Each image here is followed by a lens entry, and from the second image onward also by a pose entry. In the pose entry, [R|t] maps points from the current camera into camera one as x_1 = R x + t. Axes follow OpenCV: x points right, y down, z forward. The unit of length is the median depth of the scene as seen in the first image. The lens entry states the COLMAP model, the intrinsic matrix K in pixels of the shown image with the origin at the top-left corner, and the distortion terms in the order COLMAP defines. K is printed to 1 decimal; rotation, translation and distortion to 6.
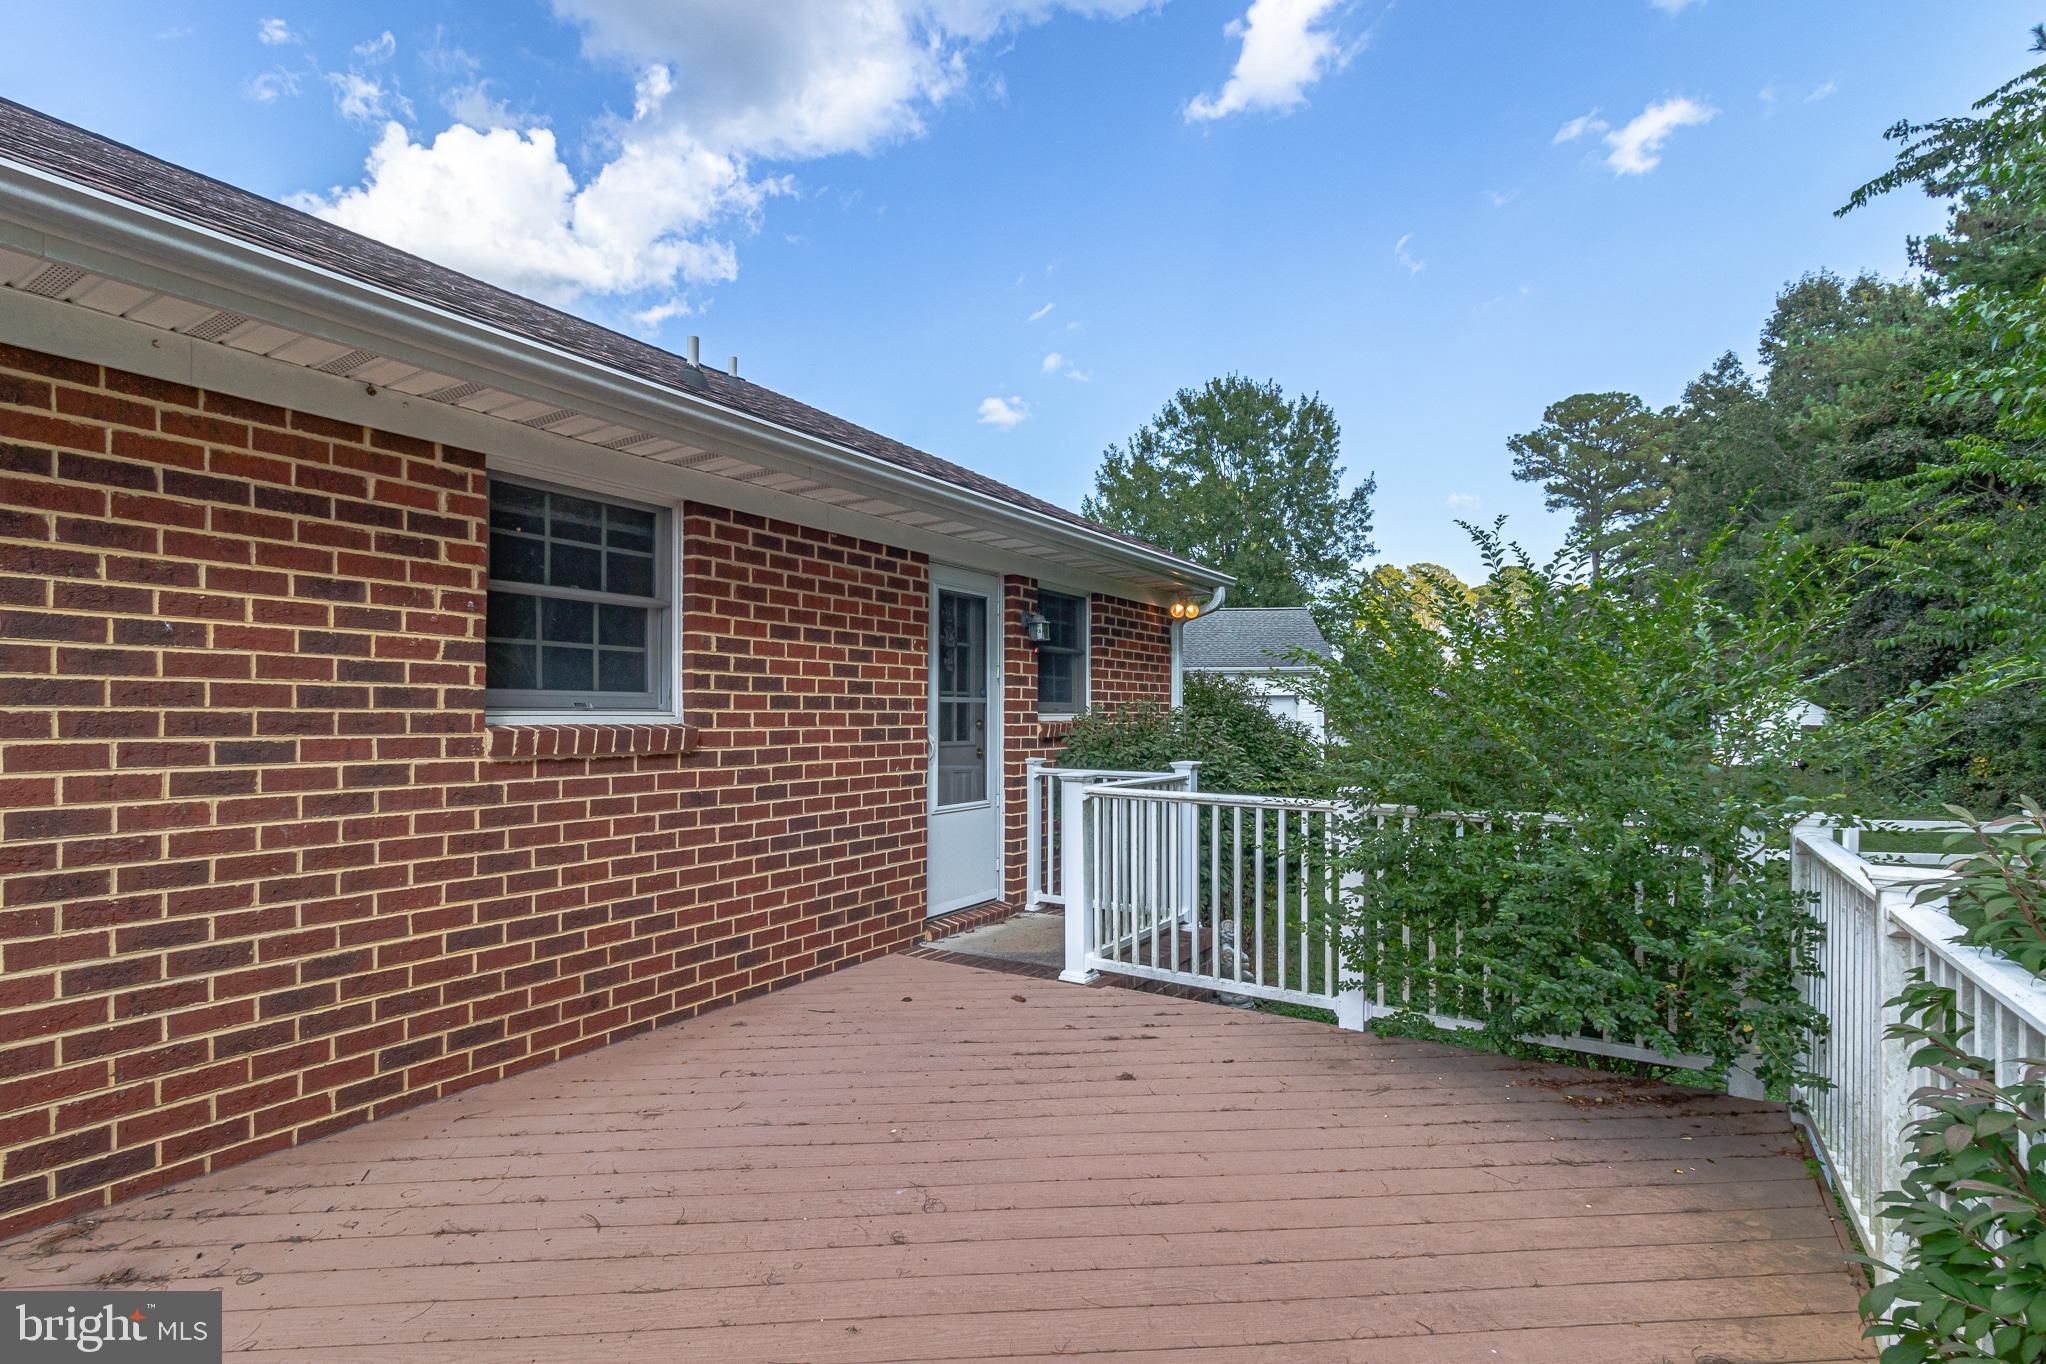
lens RADIAL K [[977.6, 0, 1021.7], [0, 977.6, 718.9], [0, 0, 1]] dist [0.013288, 0.000816]
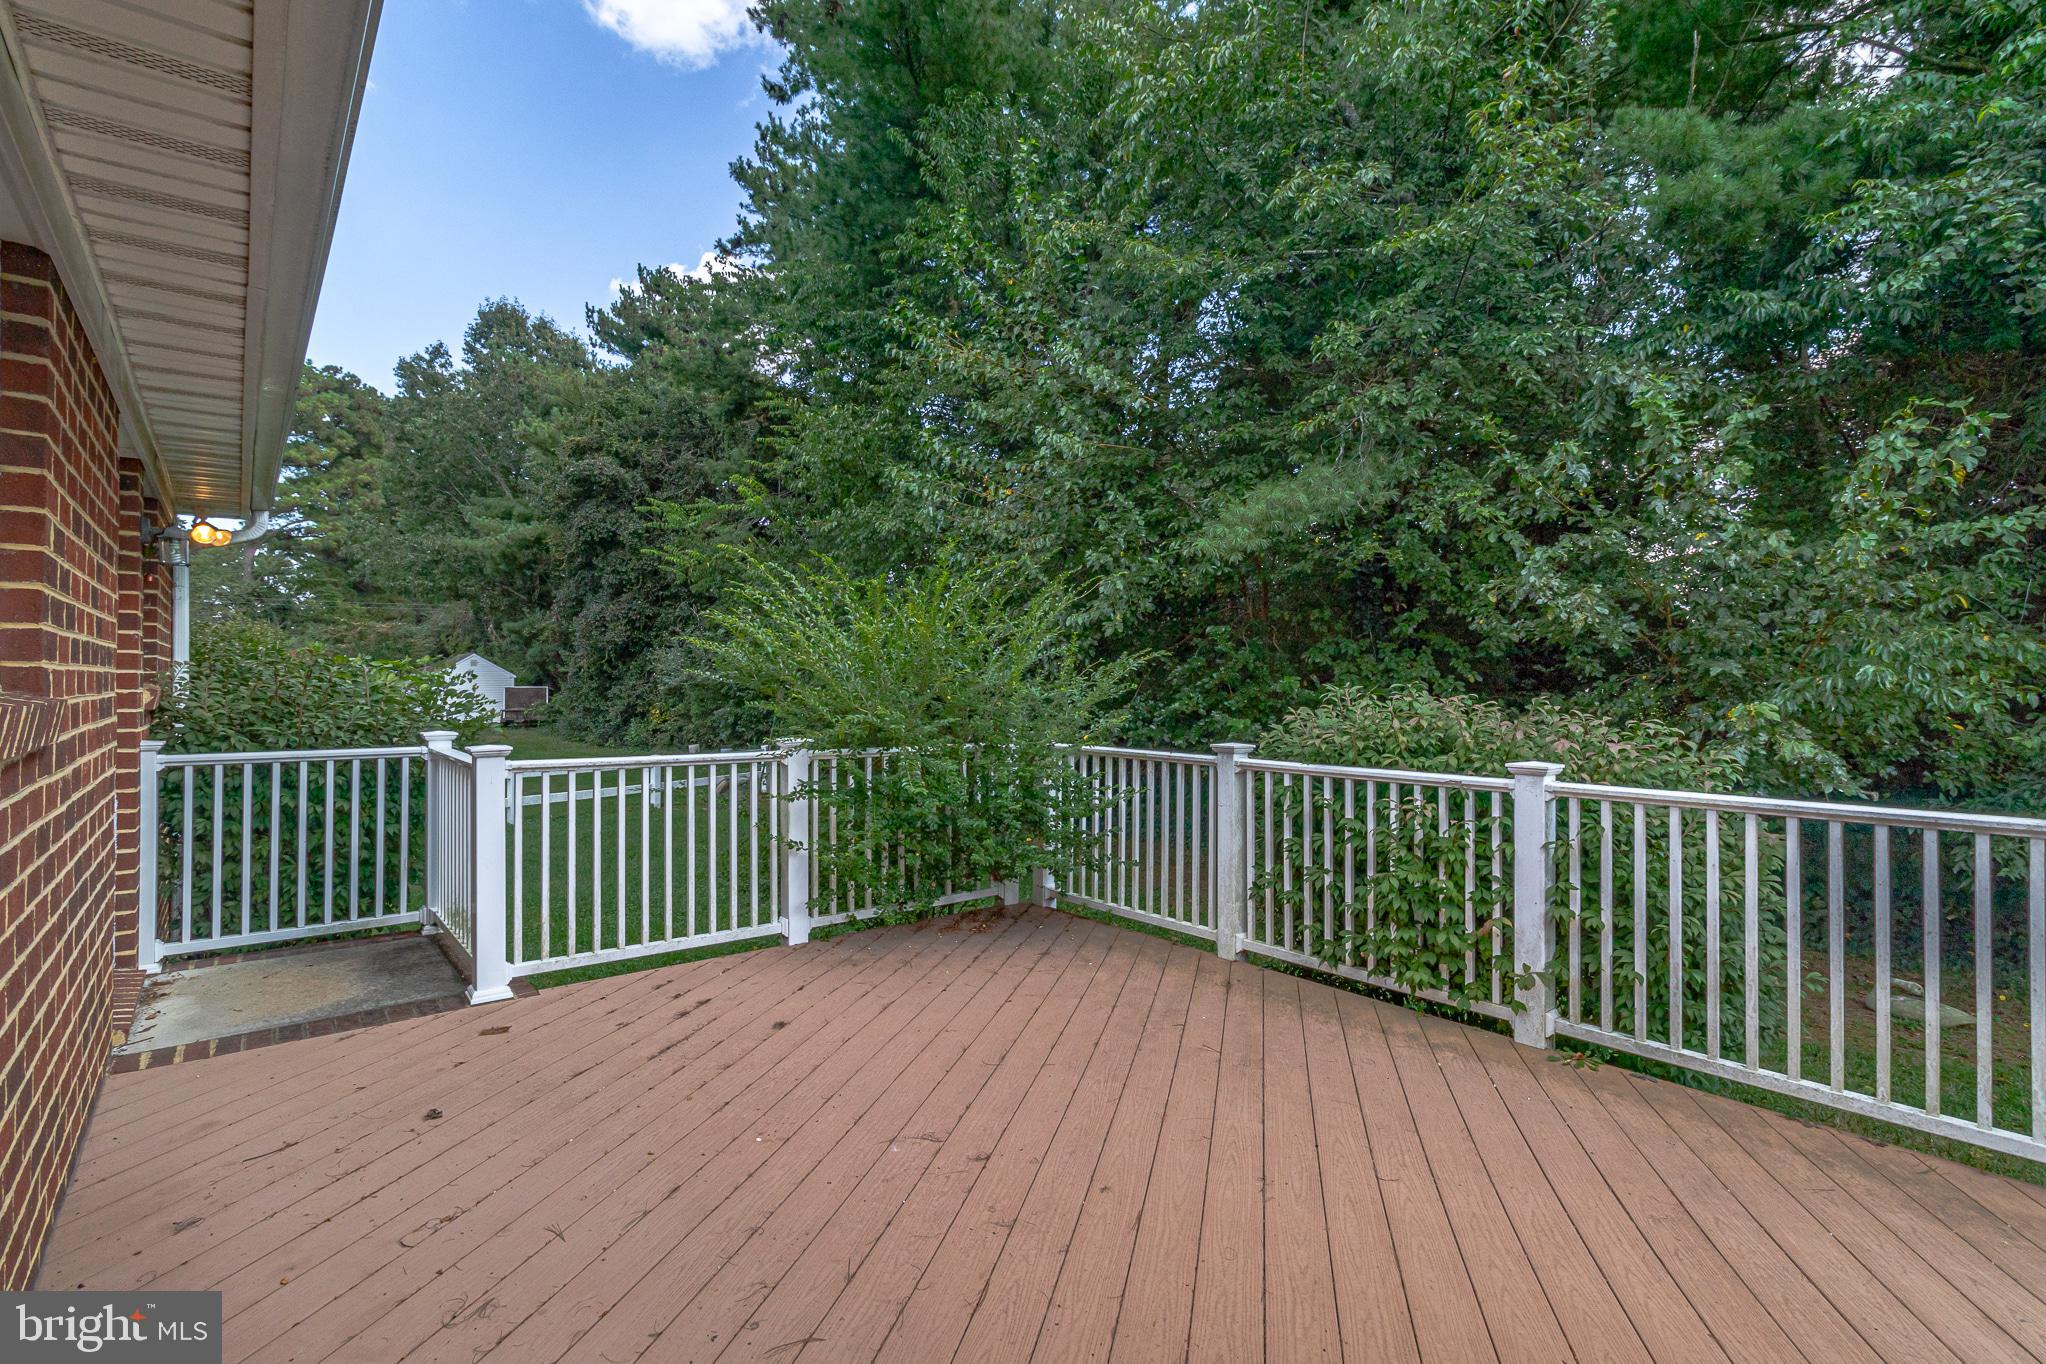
lens RADIAL K [[972.2, 0, 1023.0], [0, 972.2, 682.0], [0, 0, 1]] dist [0.027883, 0.000075]
pose [[0.325856, -0.003477, 0.945413, -0.138817], [0.004850, 0.999986, 0.002006, 0.000262], [-0.945407, 0.003931, 0.325869, 0.073753]]
